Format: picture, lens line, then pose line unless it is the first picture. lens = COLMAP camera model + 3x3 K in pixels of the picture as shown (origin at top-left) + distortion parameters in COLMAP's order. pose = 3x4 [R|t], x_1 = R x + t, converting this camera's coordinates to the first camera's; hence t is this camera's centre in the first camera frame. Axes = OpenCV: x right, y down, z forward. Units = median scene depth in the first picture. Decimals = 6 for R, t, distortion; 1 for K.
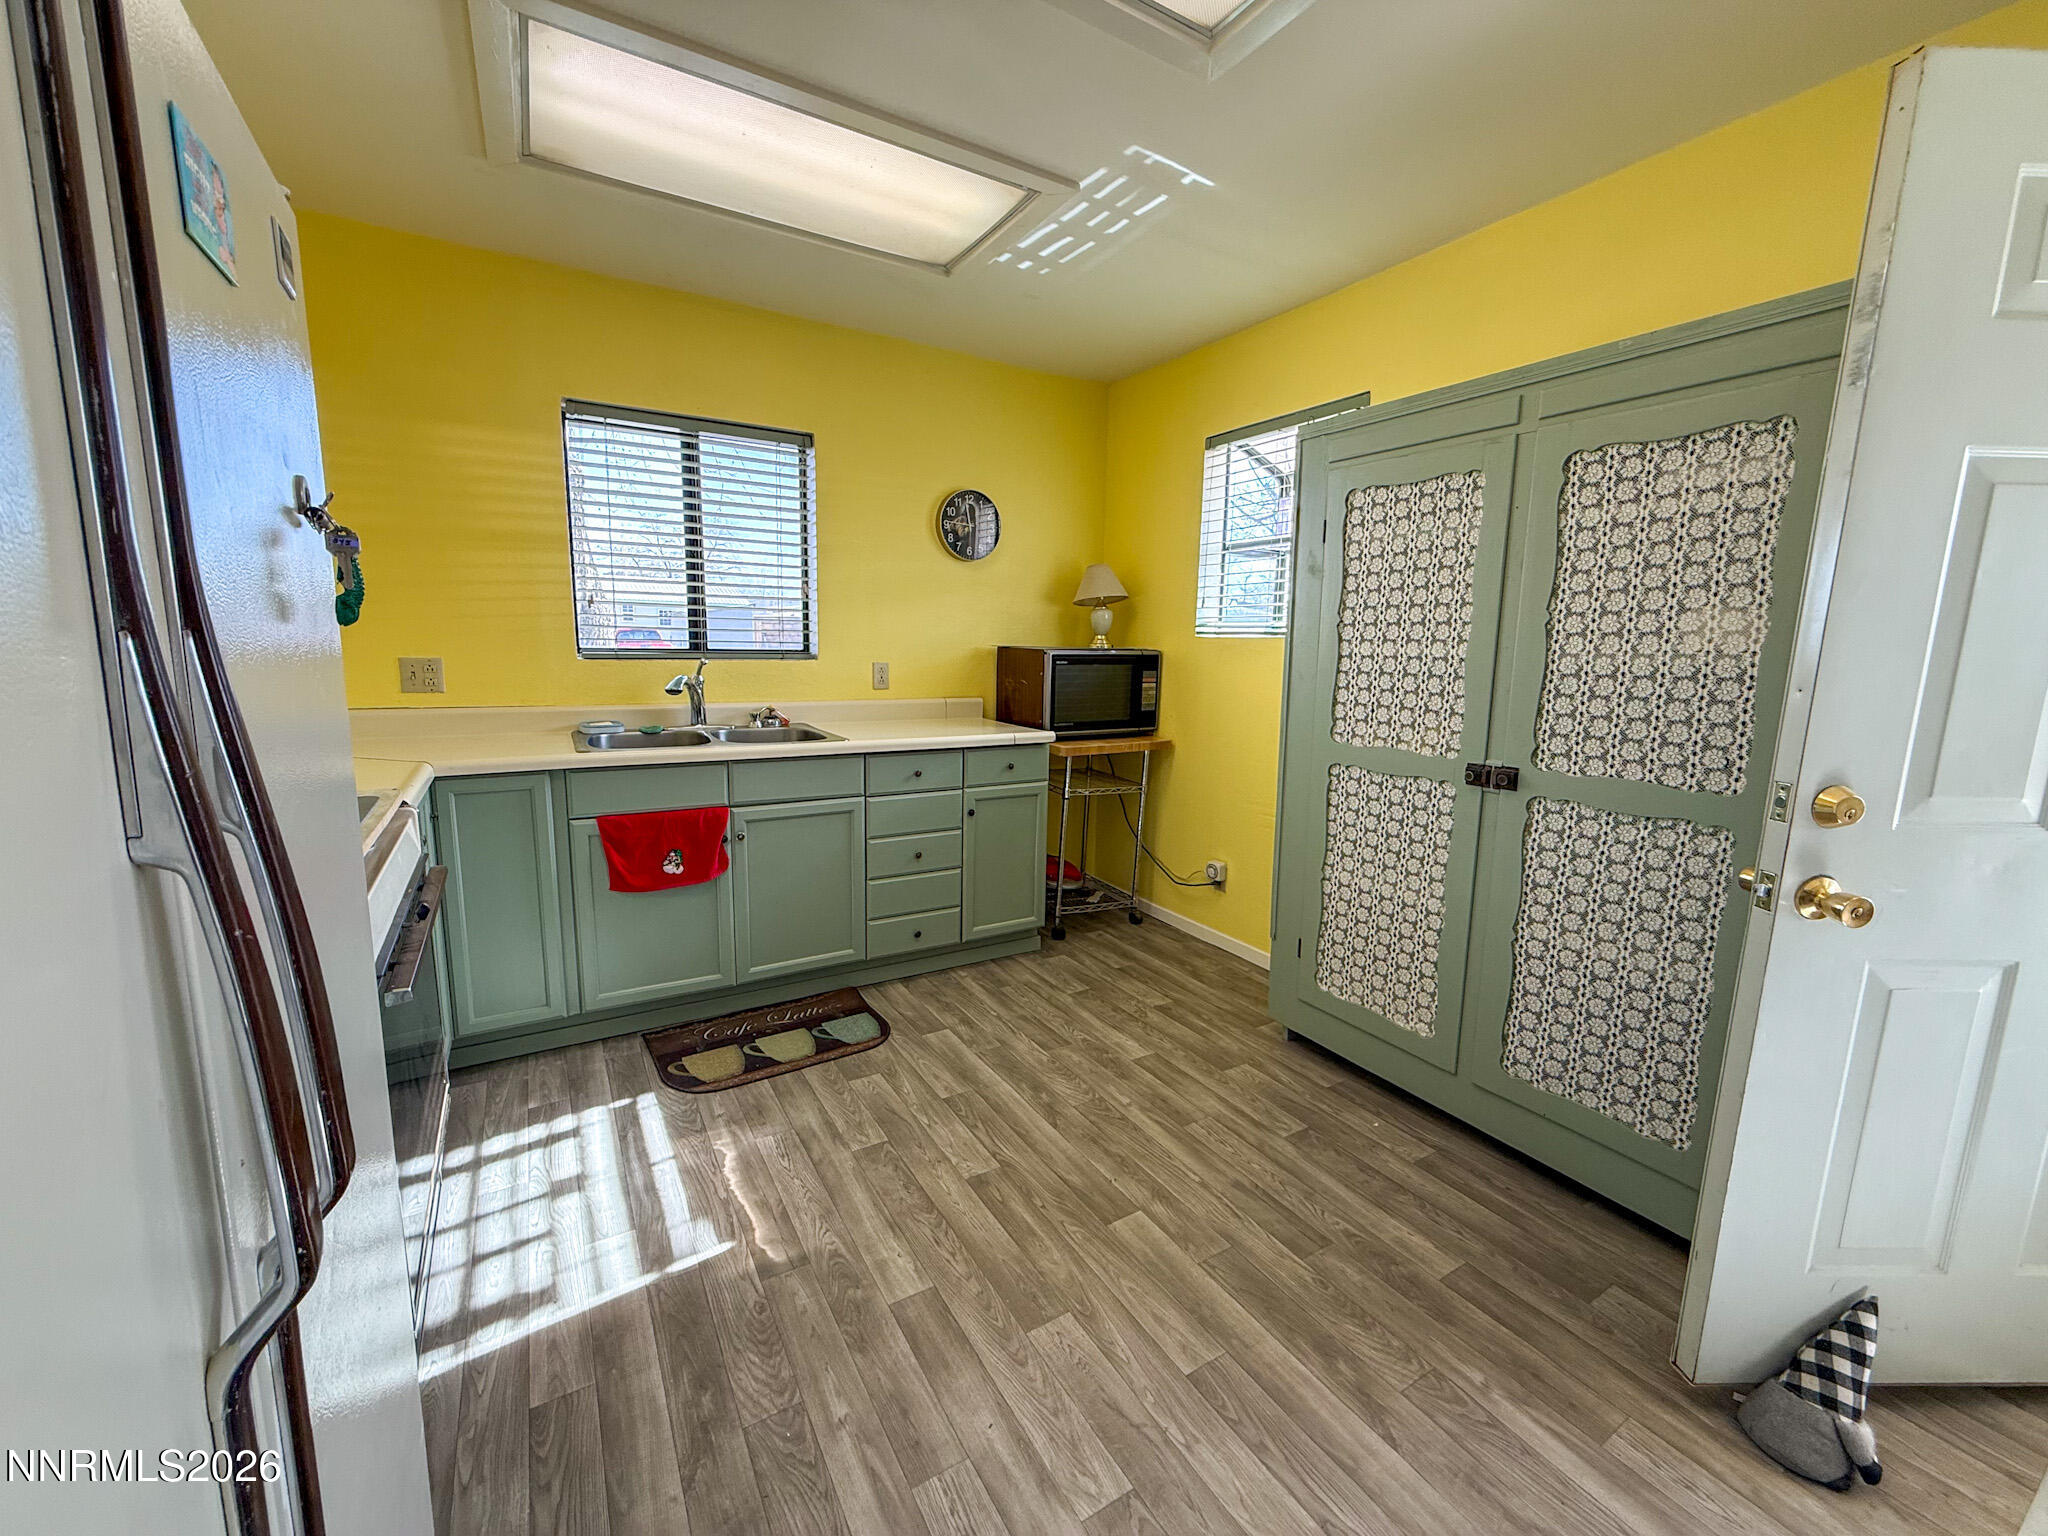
lens RADIAL K [[832.3, 0, 987.4], [0, 832.3, 774.3], [0, 0, 1]] dist [0.000577, -0.000951]
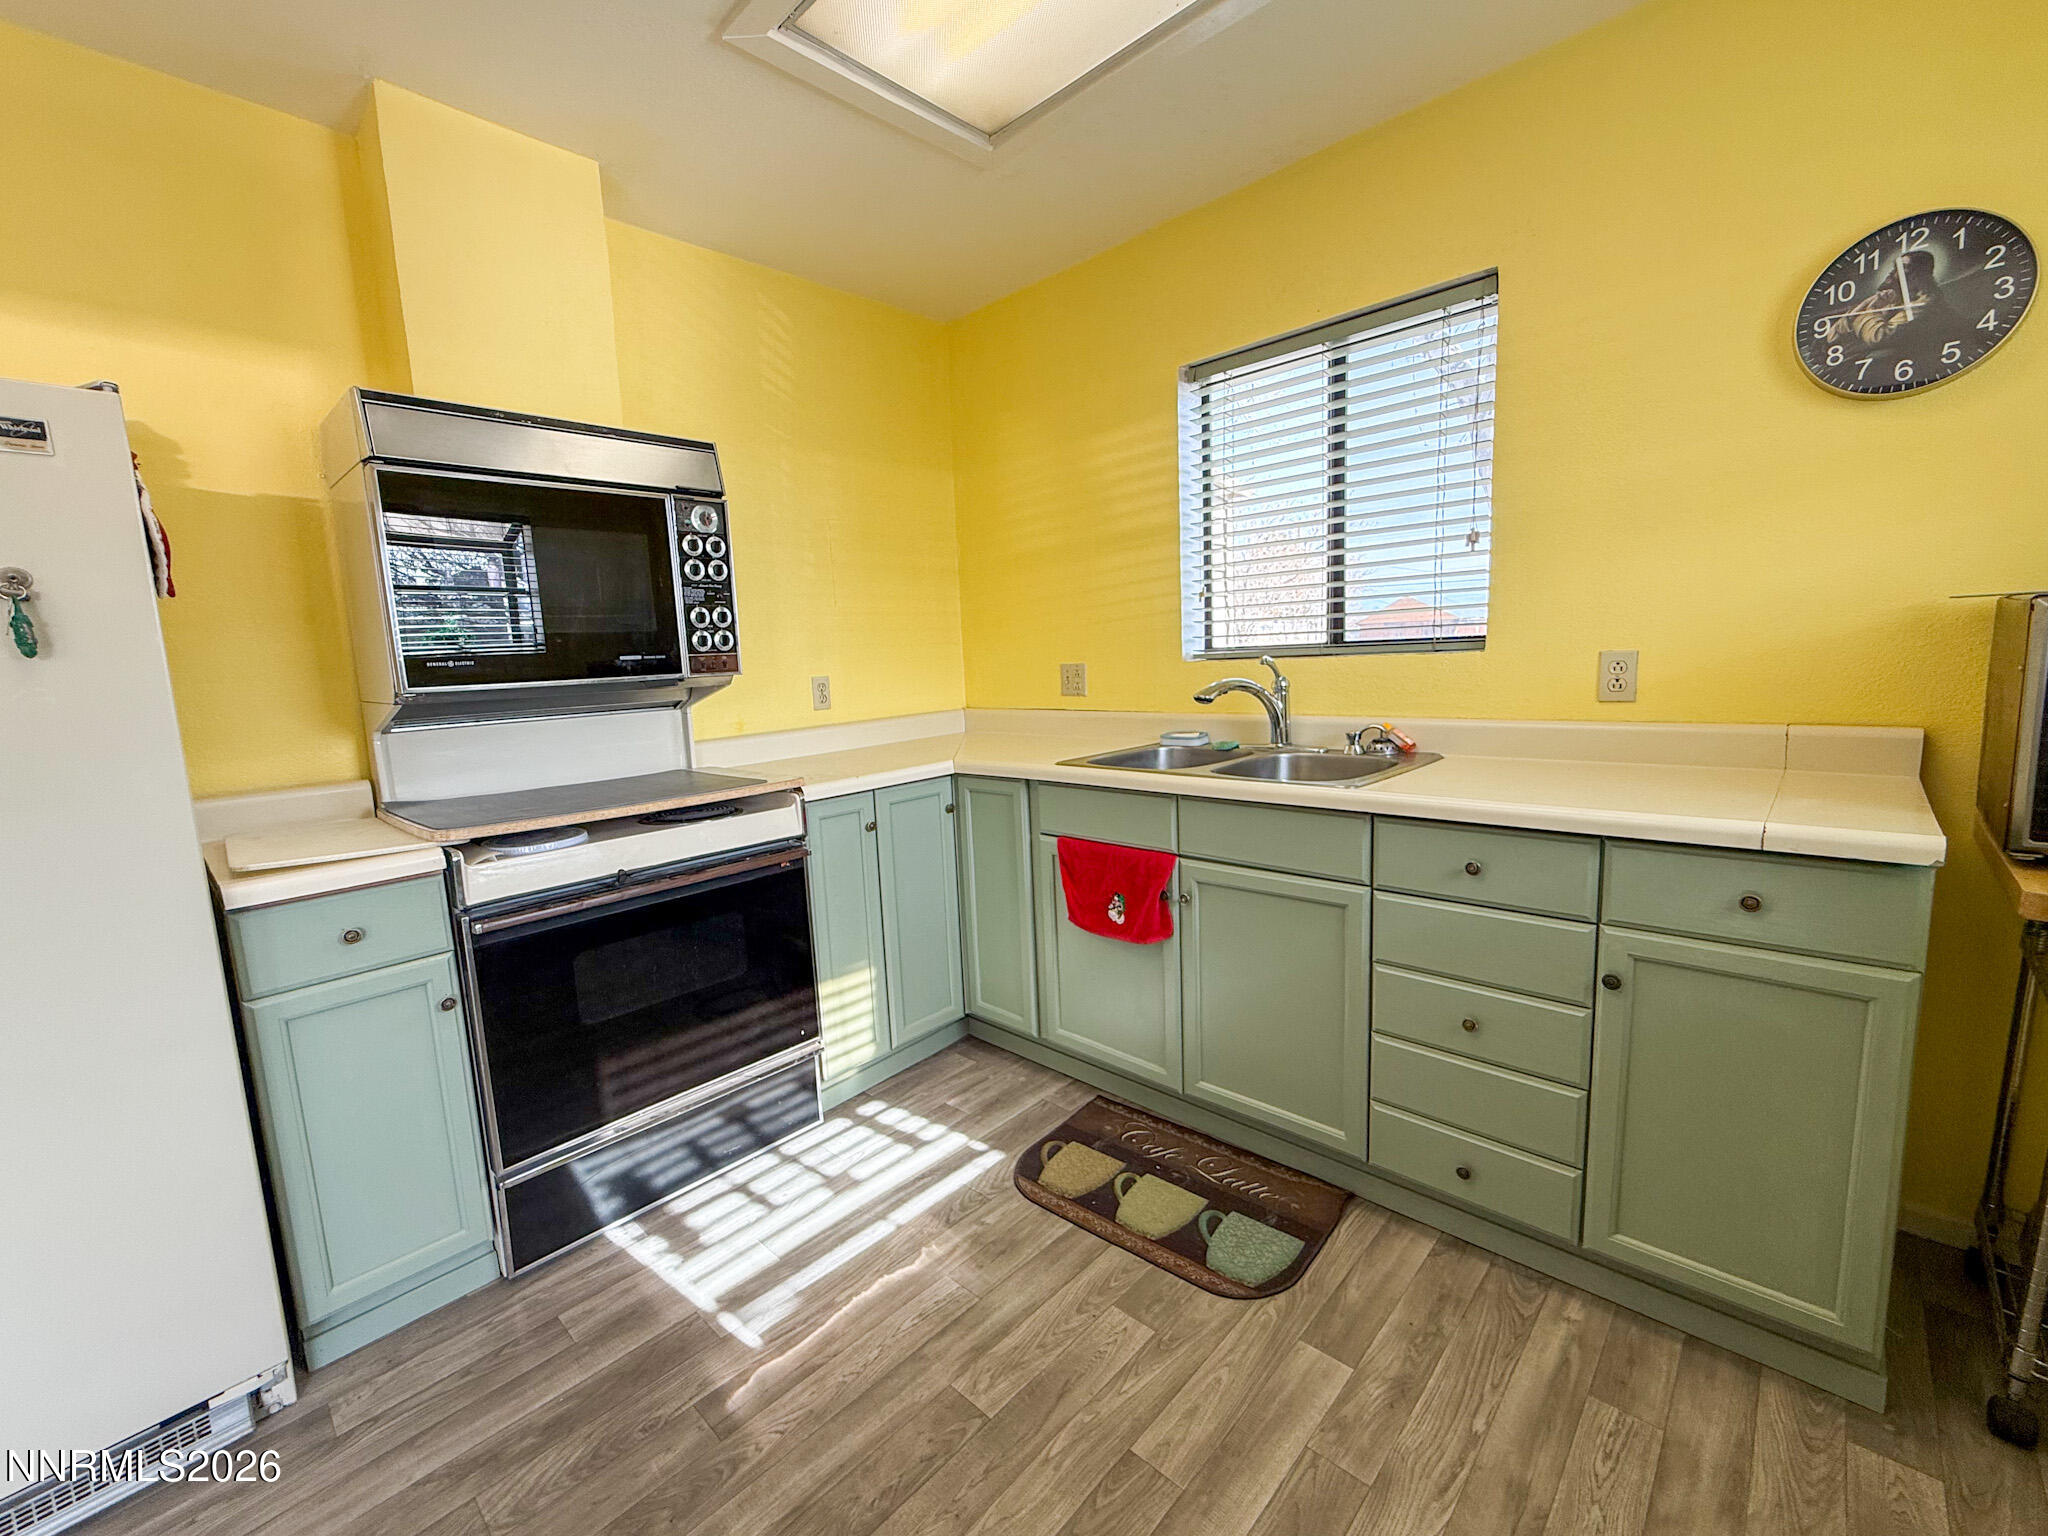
lens RADIAL K [[832.3, 0, 1012.9], [0, 832.3, 773.0], [0, 0, 1]] dist [0.000577, -0.000951]
pose [[0.287686, 0.105415, -0.951906, 0.357356], [-0.104785, 0.991422, 0.078123, -0.079361], [0.951975, 0.077270, 0.296264, 0.649785]]
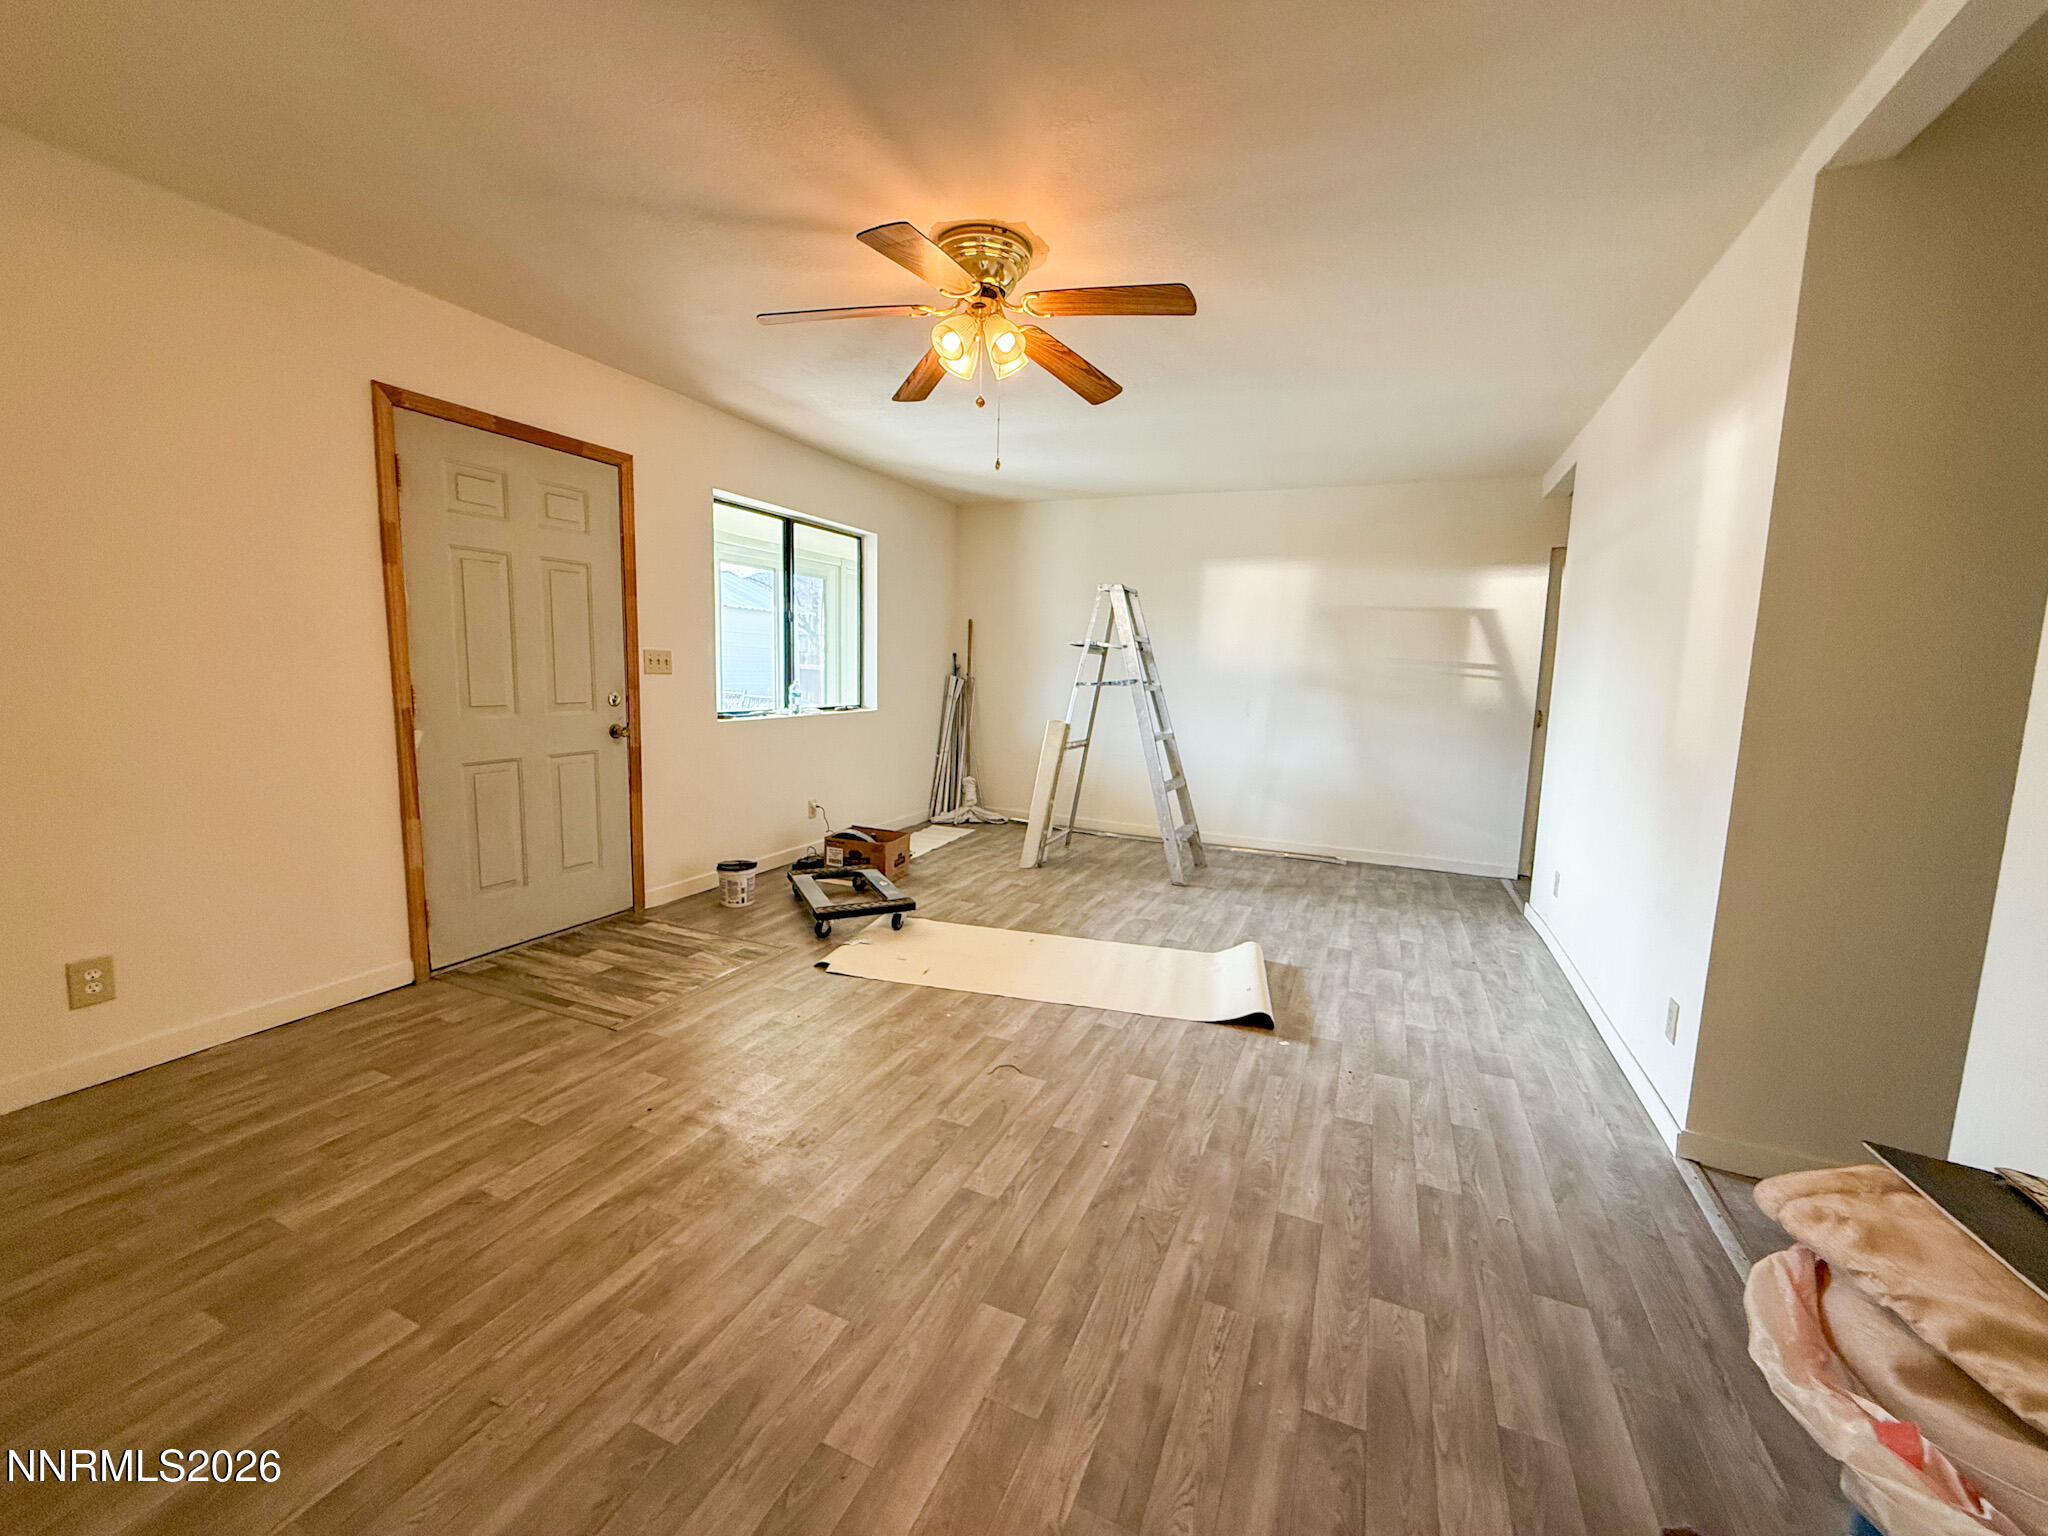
lens RADIAL K [[832.3, 0, 1009.5], [0, 832.3, 784.8], [0, 0, 1]] dist [0.000577, -0.000951]
pose [[0.606304, 0.118439, -0.786363, 0.368482], [-0.151904, 0.987888, 0.031671, -0.075879], [0.780590, 0.100249, 0.616952, 0.629839]]
